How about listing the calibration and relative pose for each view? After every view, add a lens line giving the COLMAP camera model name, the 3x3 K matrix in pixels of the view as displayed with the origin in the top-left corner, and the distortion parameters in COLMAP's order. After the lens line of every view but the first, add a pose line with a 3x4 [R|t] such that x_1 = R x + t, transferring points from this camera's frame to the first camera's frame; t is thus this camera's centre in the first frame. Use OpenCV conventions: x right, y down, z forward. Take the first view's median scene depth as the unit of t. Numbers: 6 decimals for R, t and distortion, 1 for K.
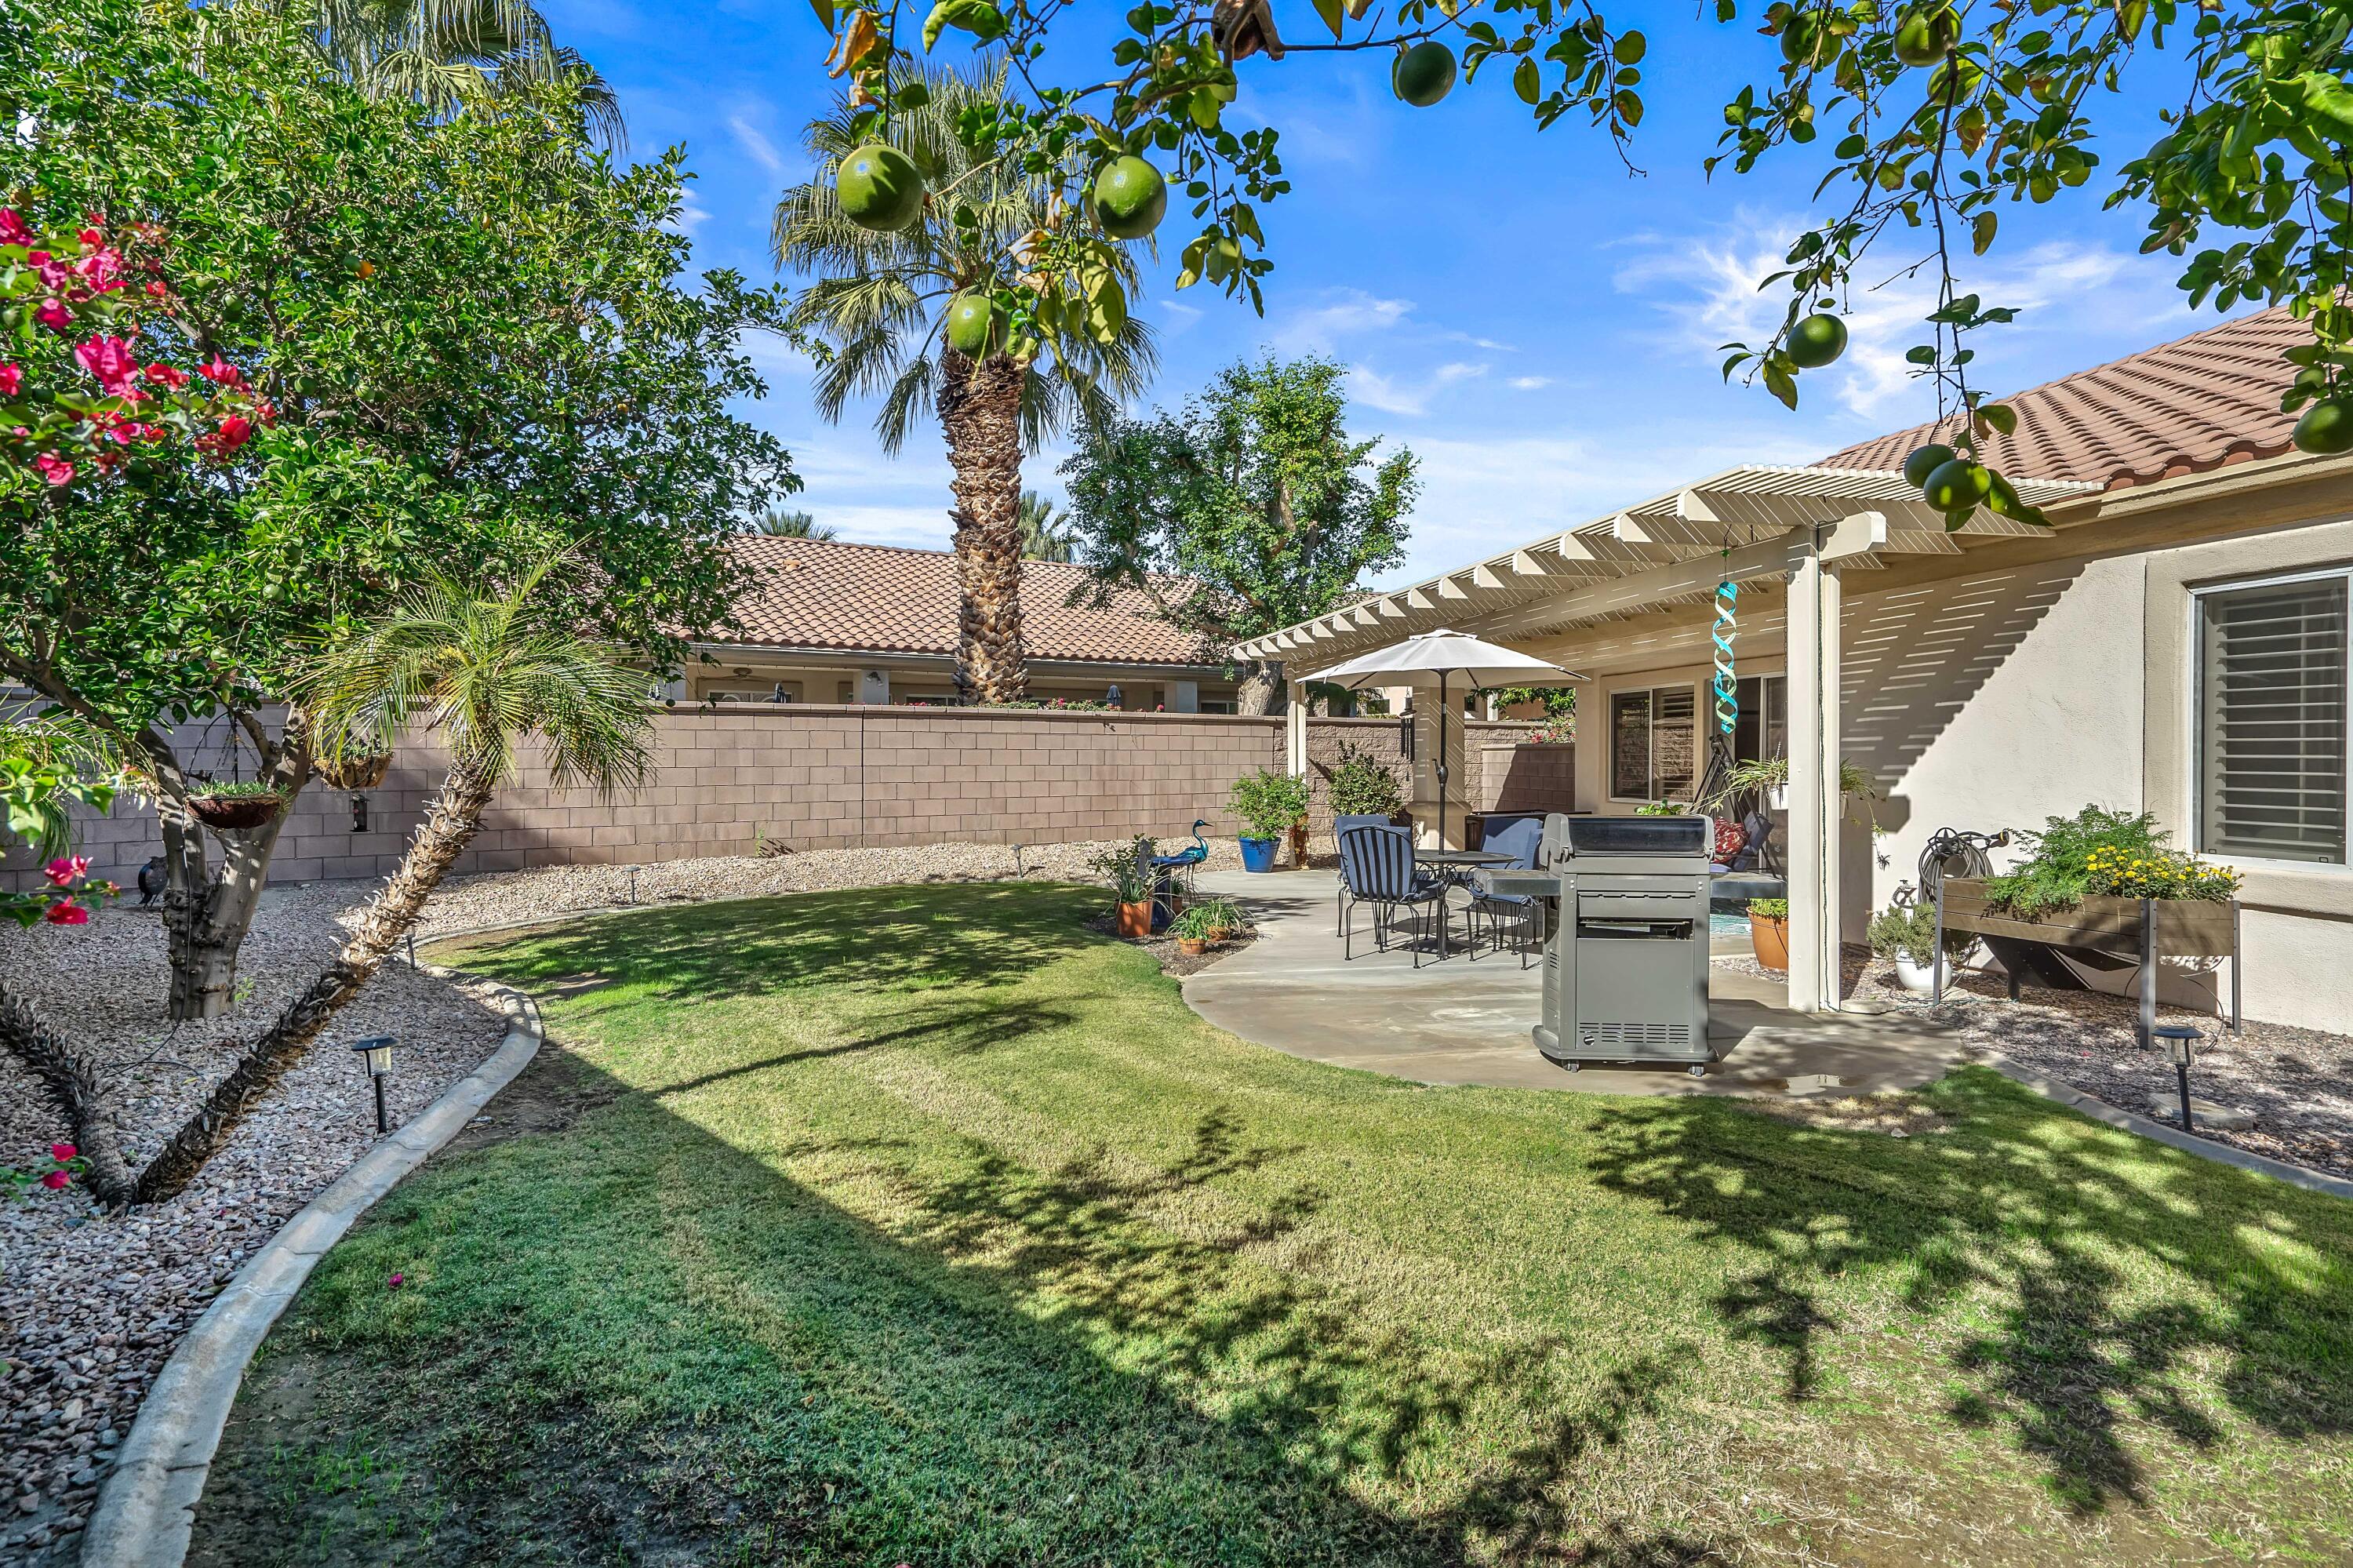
lens RADIAL K [[1175.0, 0, 1175.0], [0, 1175.0, 753.6], [0, 0, 1]] dist [0.002277, 0.001756]
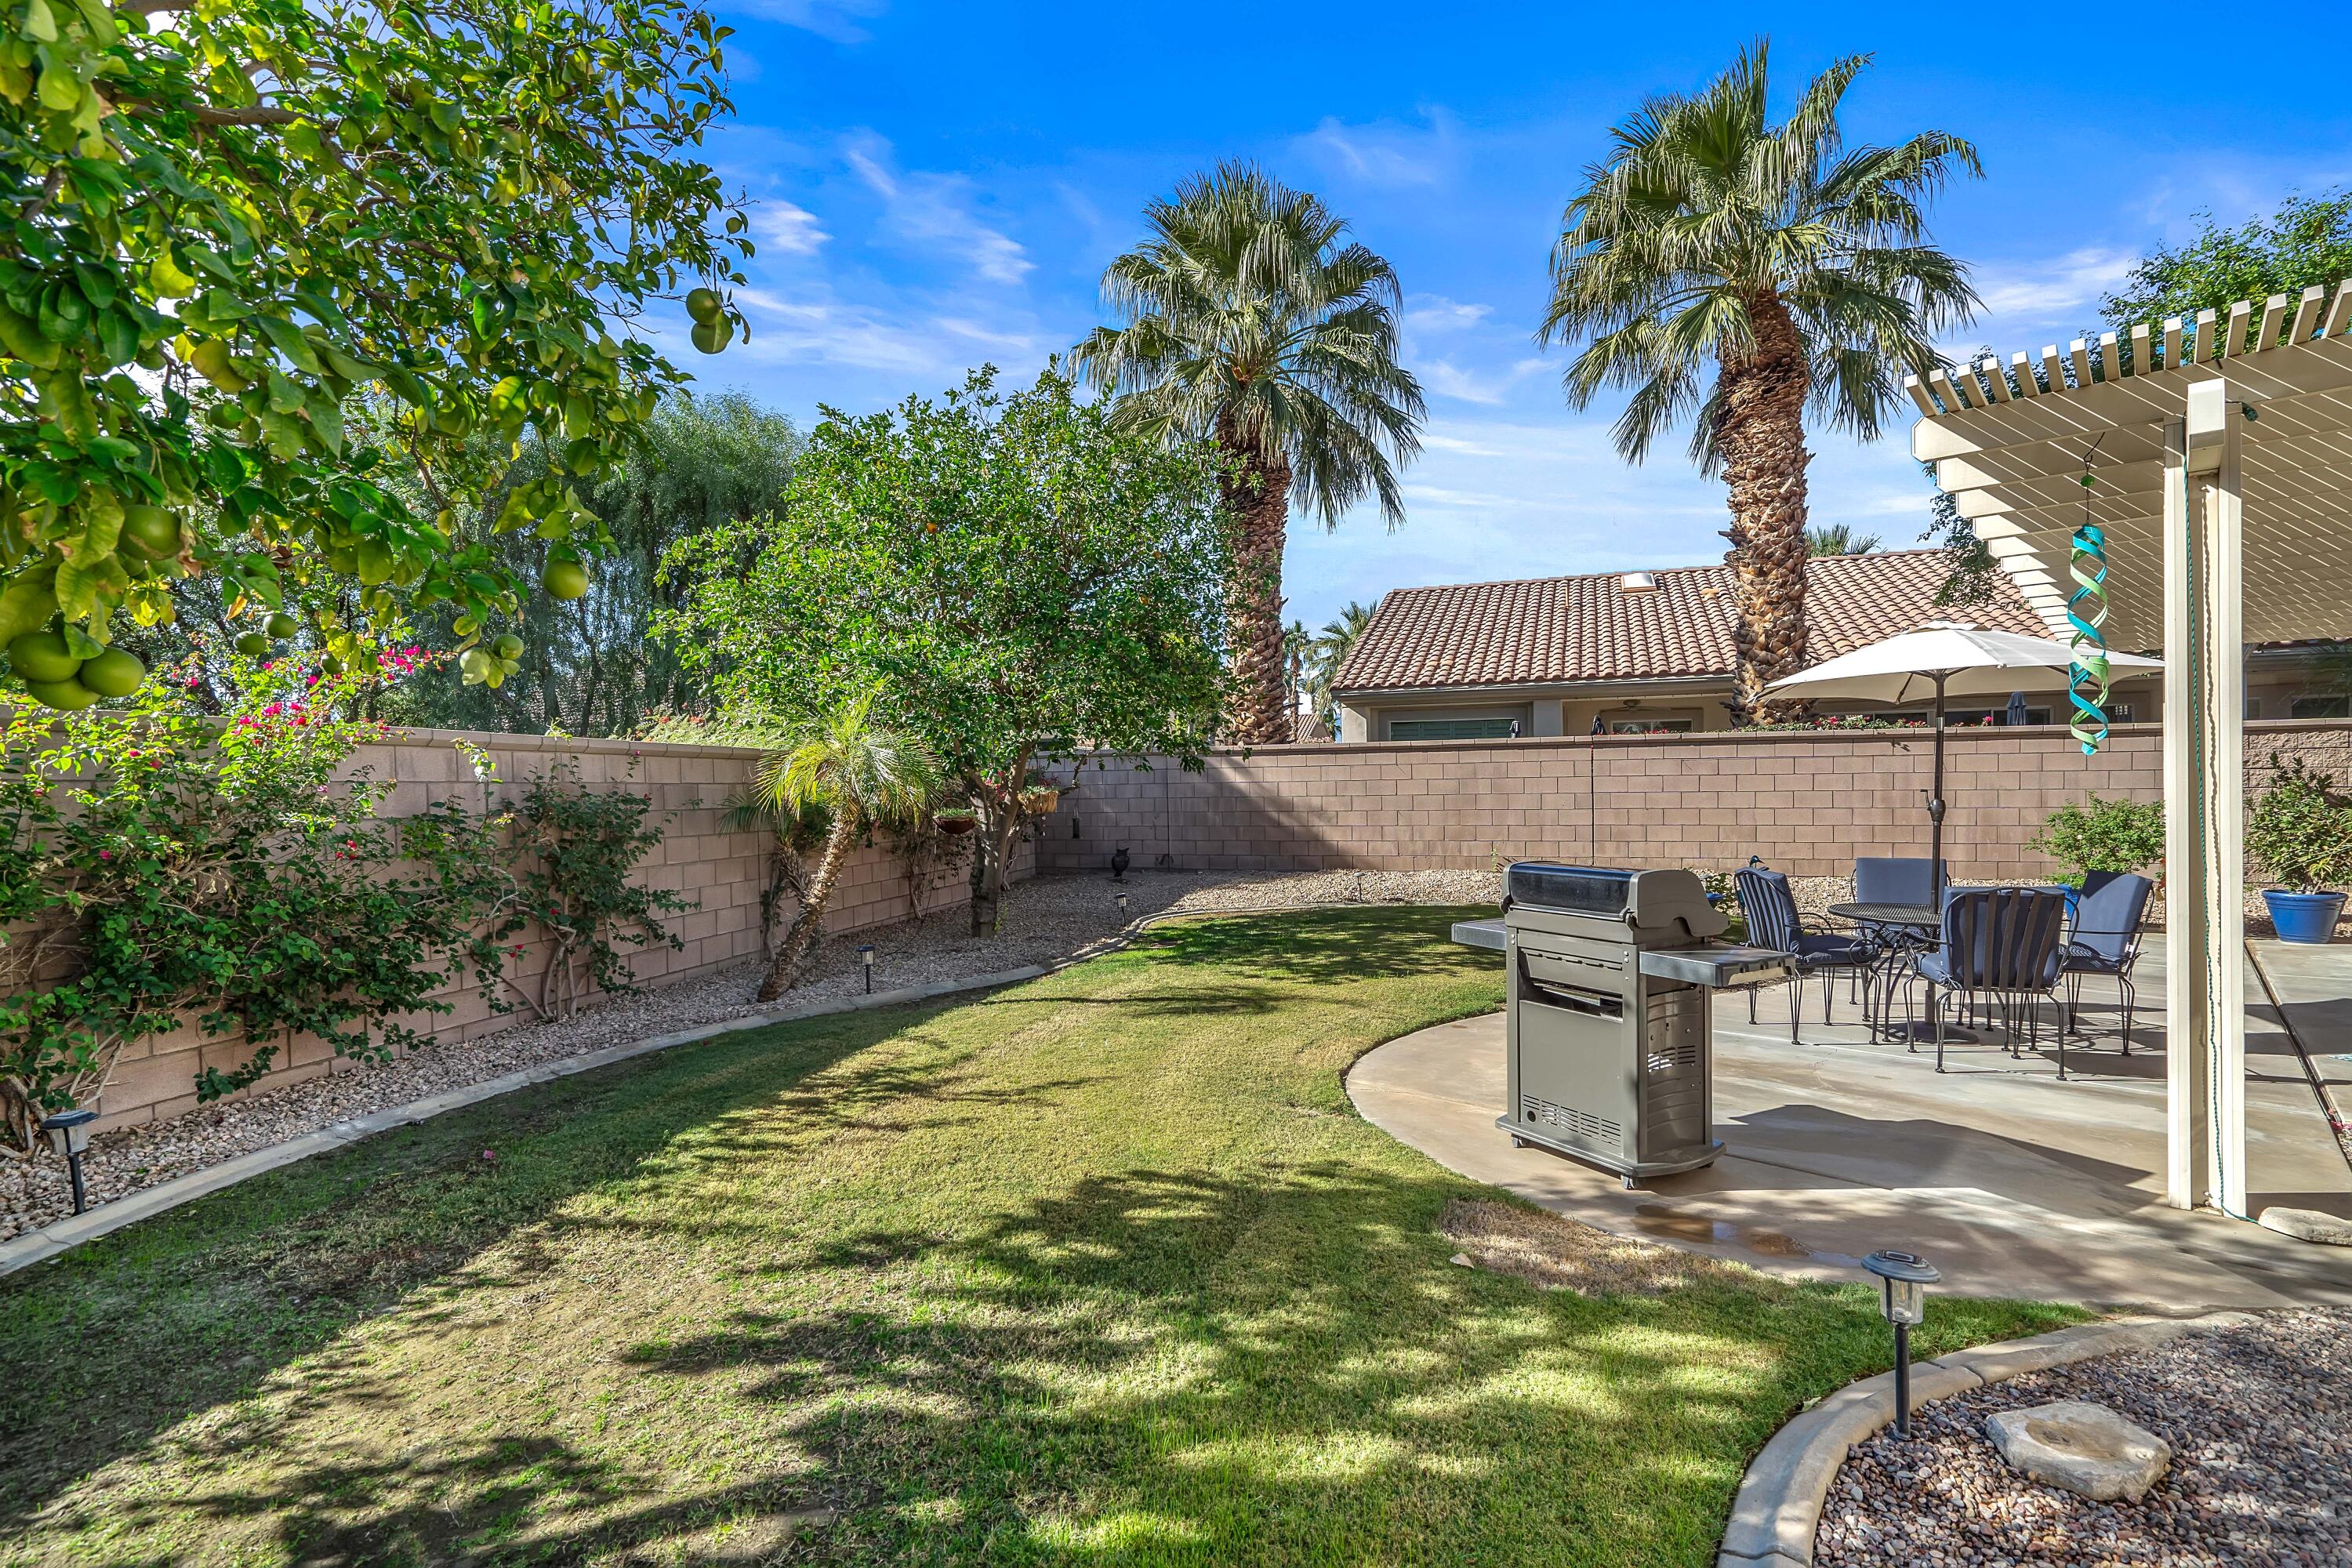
lens RADIAL K [[1089.5, 0, 1169.6], [0, 1089.5, 776.5], [0, 0, 1]] dist [-0.001642, 0.001442]
pose [[0.588579, -0.013951, -0.808319, 1.163249], [0.015260, 0.999865, -0.006146, -0.016184], [0.808295, -0.008718, 0.588713, 0.402804]]
